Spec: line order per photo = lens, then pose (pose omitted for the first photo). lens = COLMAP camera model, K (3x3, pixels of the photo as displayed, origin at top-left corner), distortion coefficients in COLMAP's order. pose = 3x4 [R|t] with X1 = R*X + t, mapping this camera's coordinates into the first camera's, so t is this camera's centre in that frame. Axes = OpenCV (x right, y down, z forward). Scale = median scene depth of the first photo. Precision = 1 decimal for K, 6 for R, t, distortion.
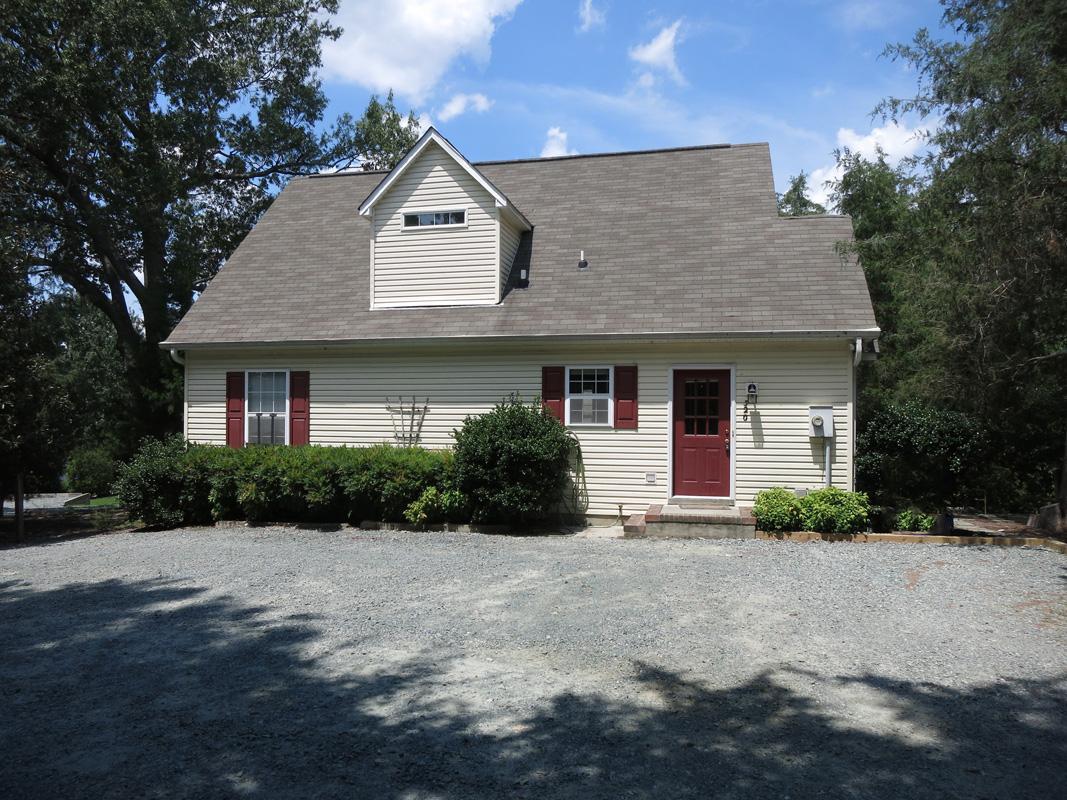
lens RADIAL K [[758.4, 0, 533.5], [0, 758.4, 400.0], [0, 0, 1]] dist [-0.049872, -0.001208]
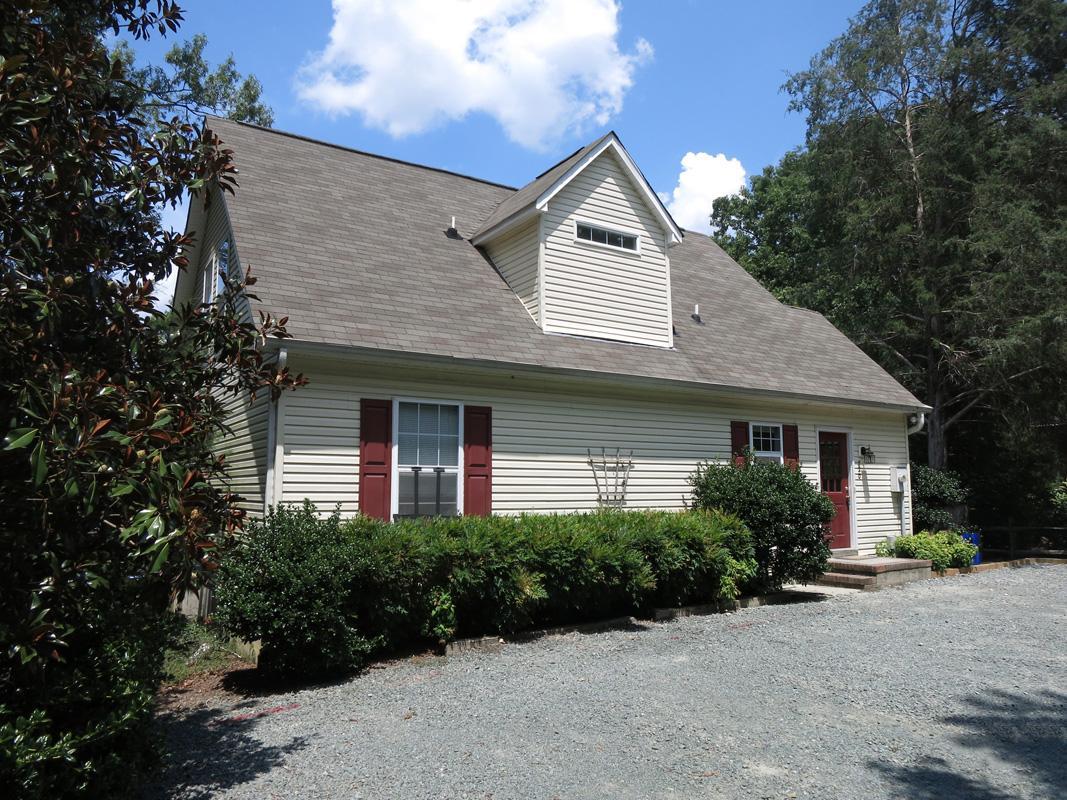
lens RADIAL K [[758.4, 0, 533.5], [0, 758.4, 400.0], [0, 0, 1]] dist [-0.049872, -0.001208]
pose [[0.700899, 0.080157, 0.708742, -0.772365], [-0.010473, 0.994715, -0.102143, 0.026341], [-0.713183, 0.064169, 0.698034, 0.487298]]
